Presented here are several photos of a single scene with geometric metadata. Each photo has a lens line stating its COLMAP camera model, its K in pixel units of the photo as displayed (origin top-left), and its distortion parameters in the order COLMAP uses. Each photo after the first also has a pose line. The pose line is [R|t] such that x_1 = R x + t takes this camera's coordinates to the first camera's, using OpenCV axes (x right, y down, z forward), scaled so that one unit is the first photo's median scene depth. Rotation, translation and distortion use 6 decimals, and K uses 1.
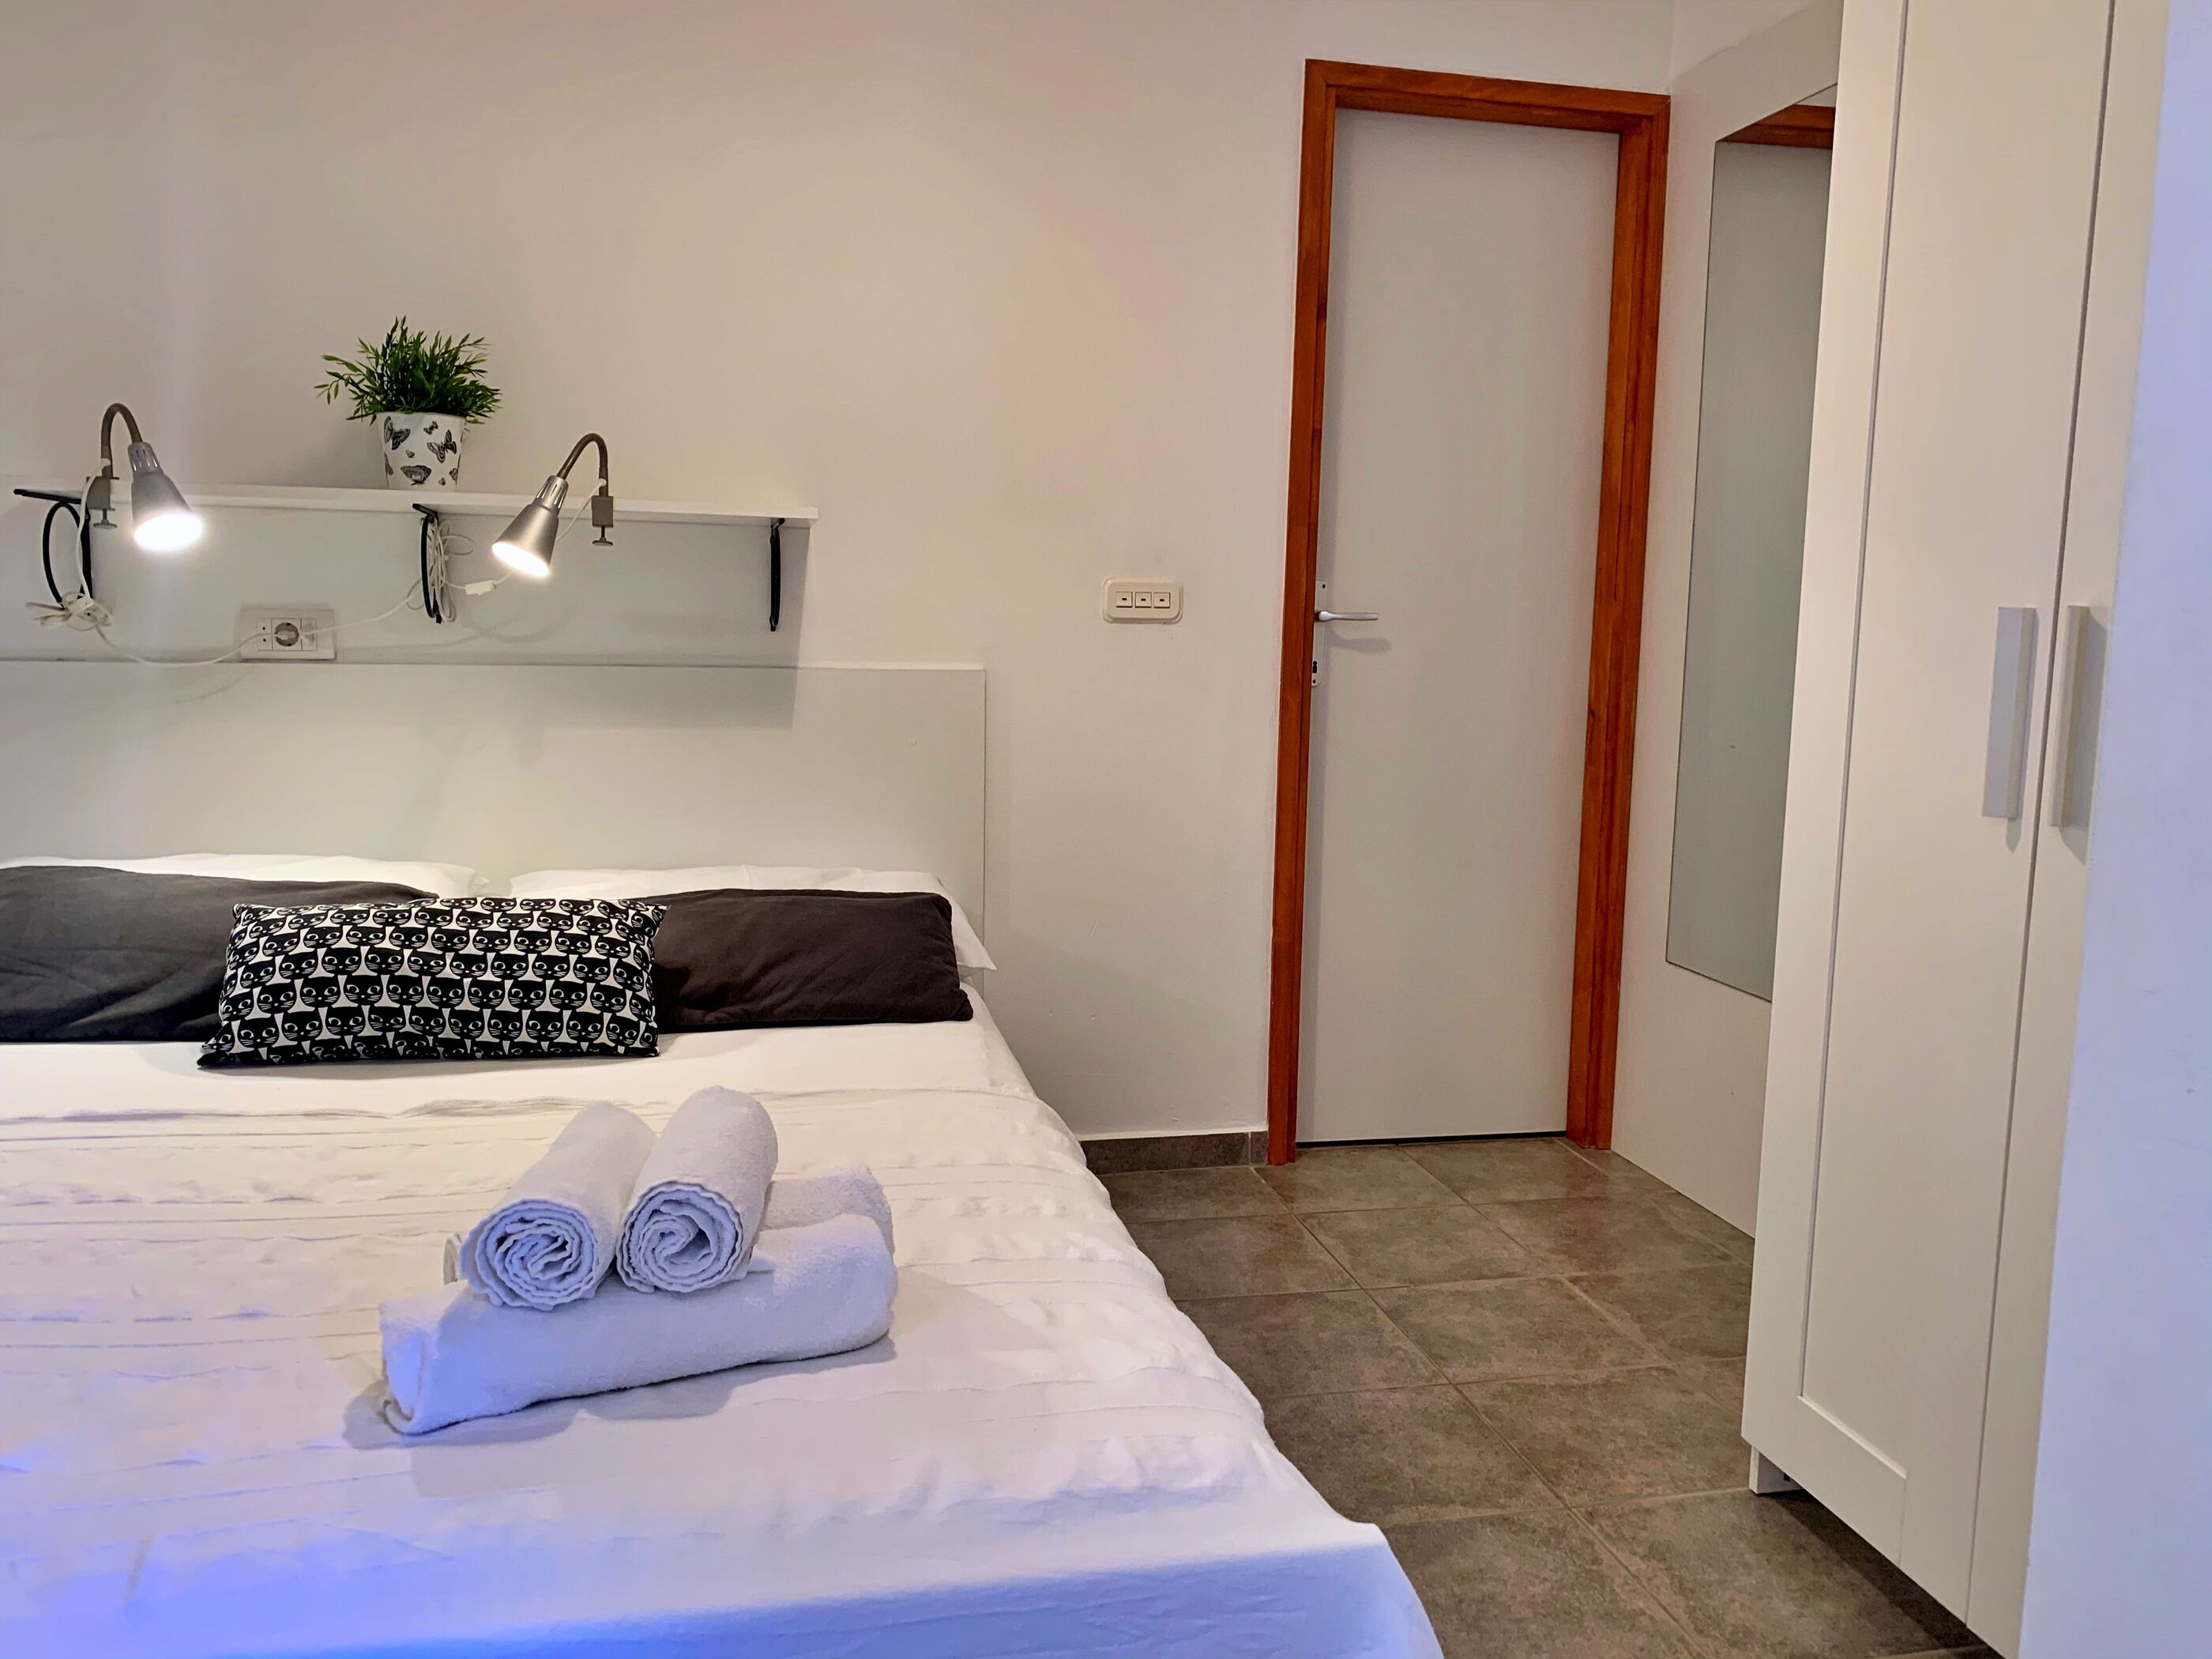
lens RADIAL K [[1680.9, 0, 1106.0], [0, 1680.9, 829.5], [0, 0, 1]] dist [-0.001407, 0.013258]
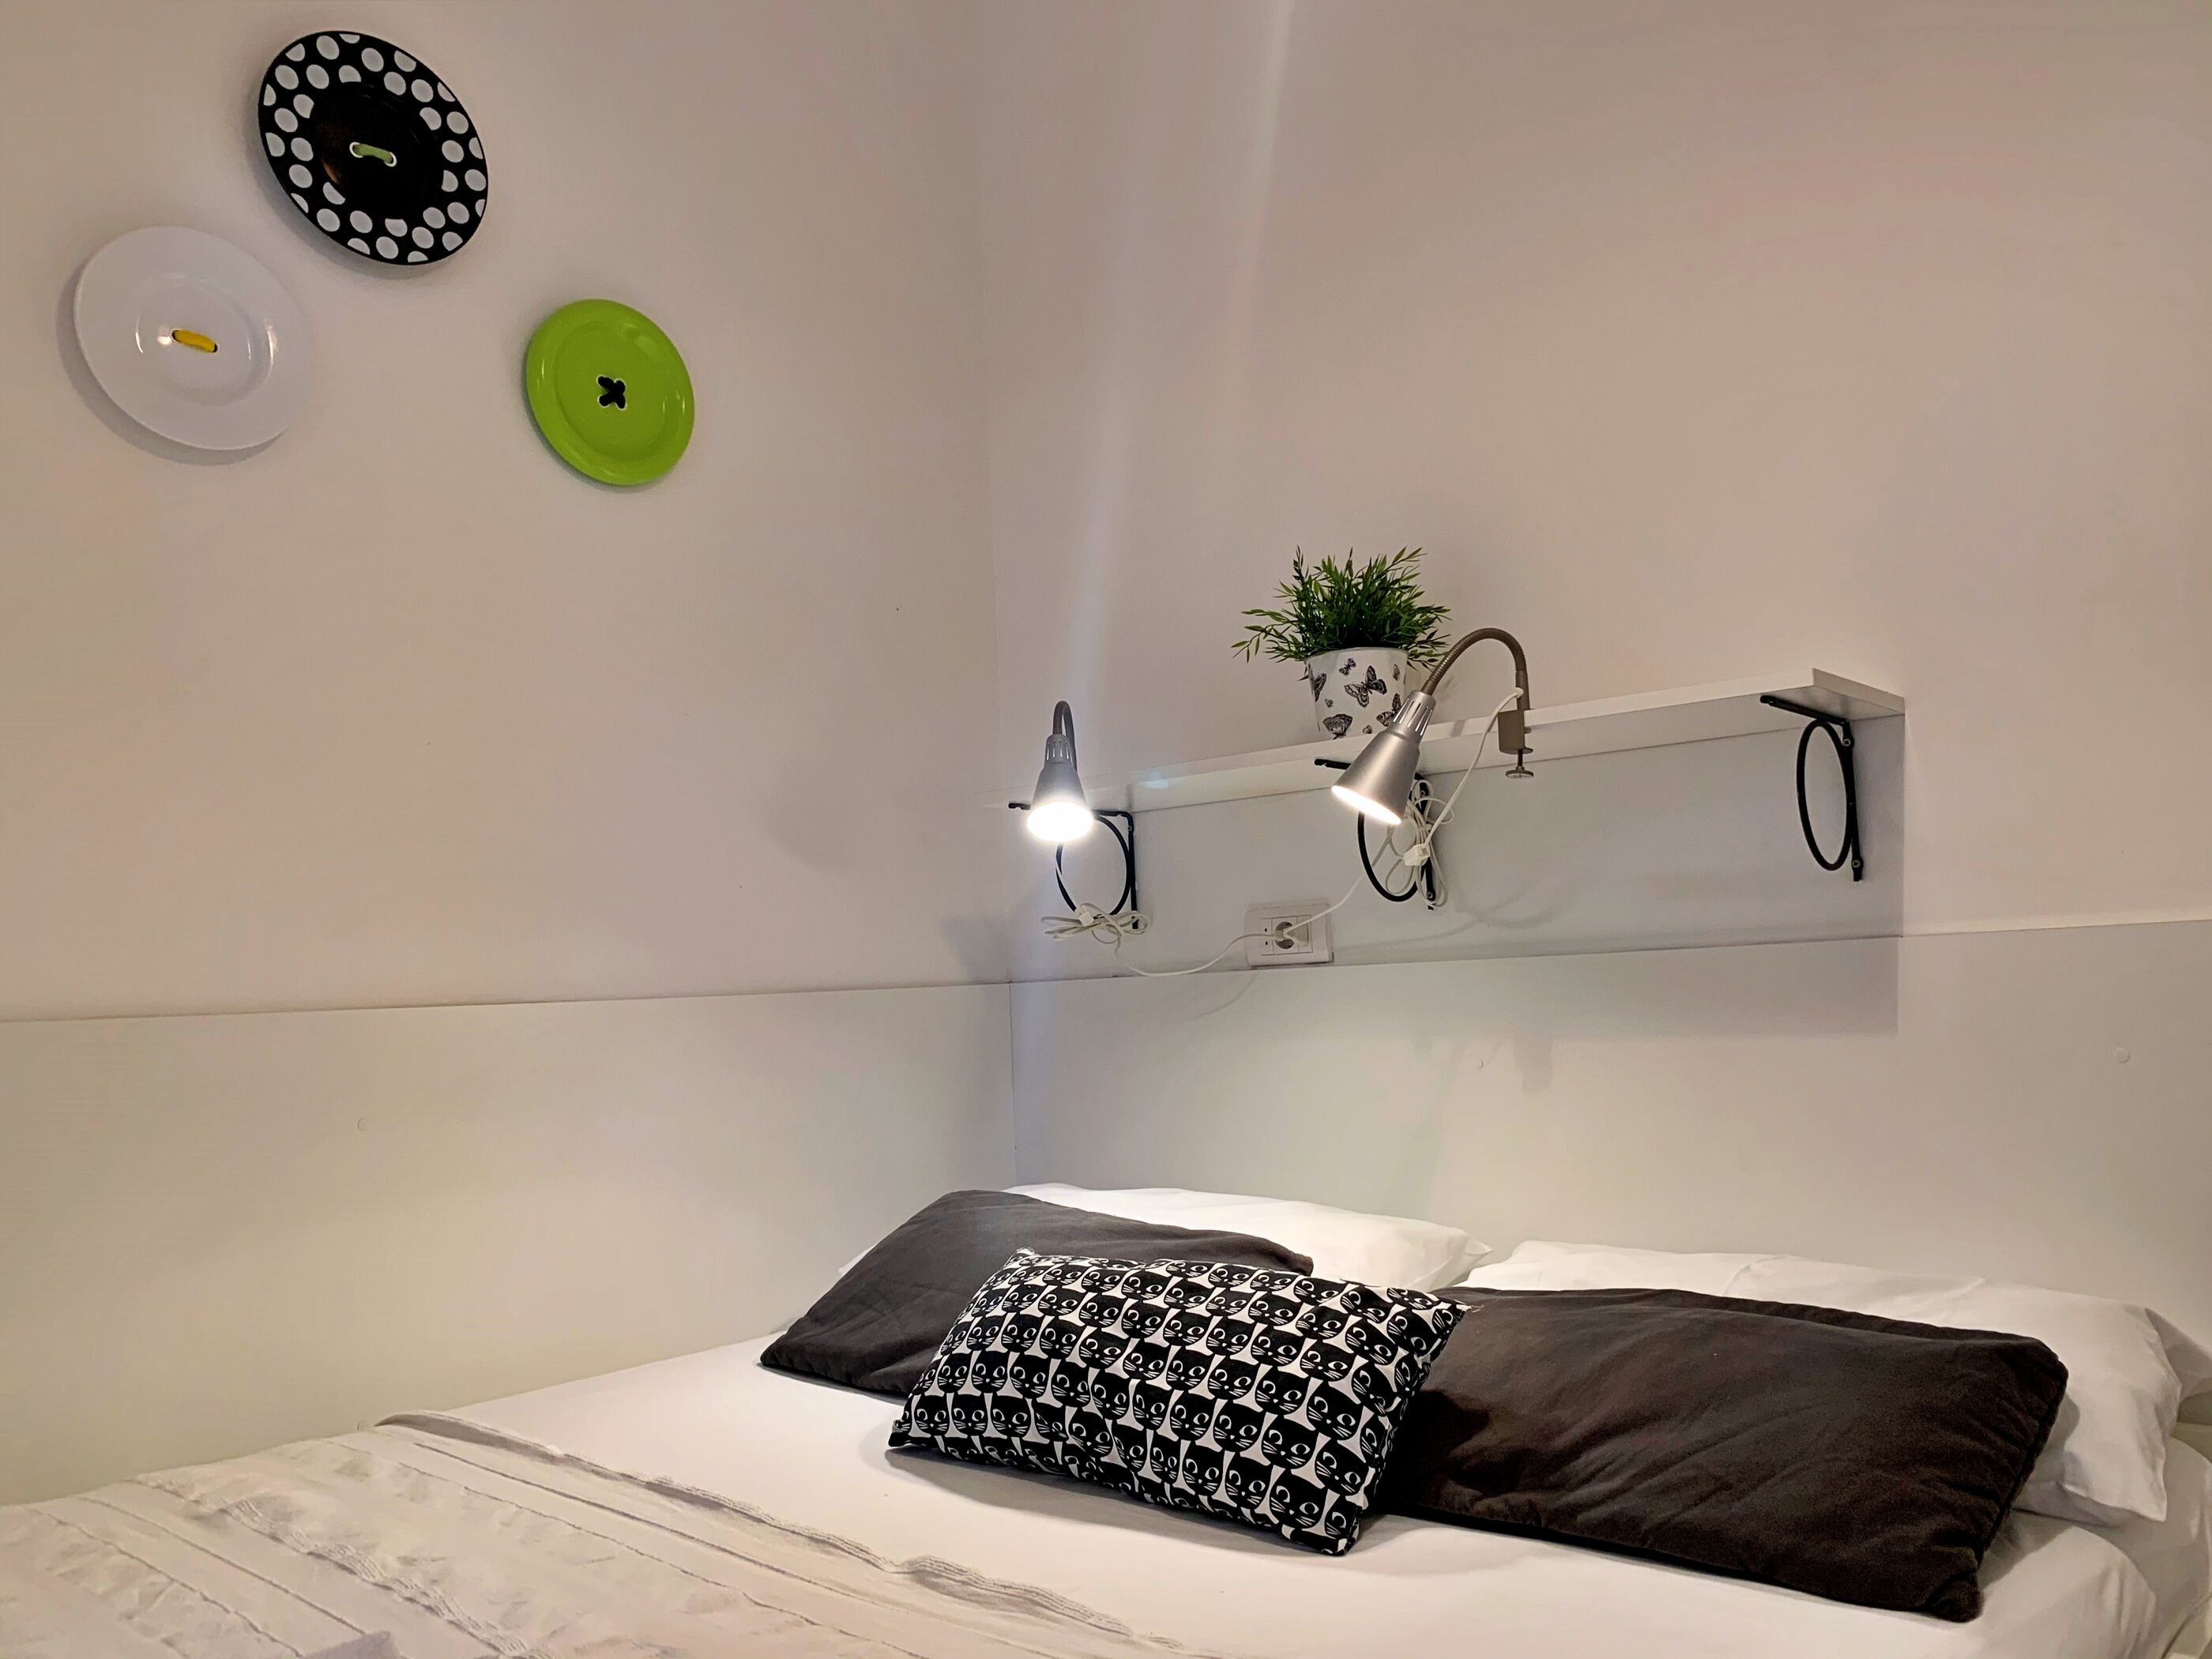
lens RADIAL K [[1696.9, 0, 1106.6], [0, 1696.9, 815.3], [0, 0, 1]] dist [0.012791, -0.014441]
pose [[0.574131, -0.127976, -0.808700, 0.186885], [-0.047660, 0.980811, -0.189048, -0.007788], [0.817375, 0.147081, 0.557014, 0.459072]]
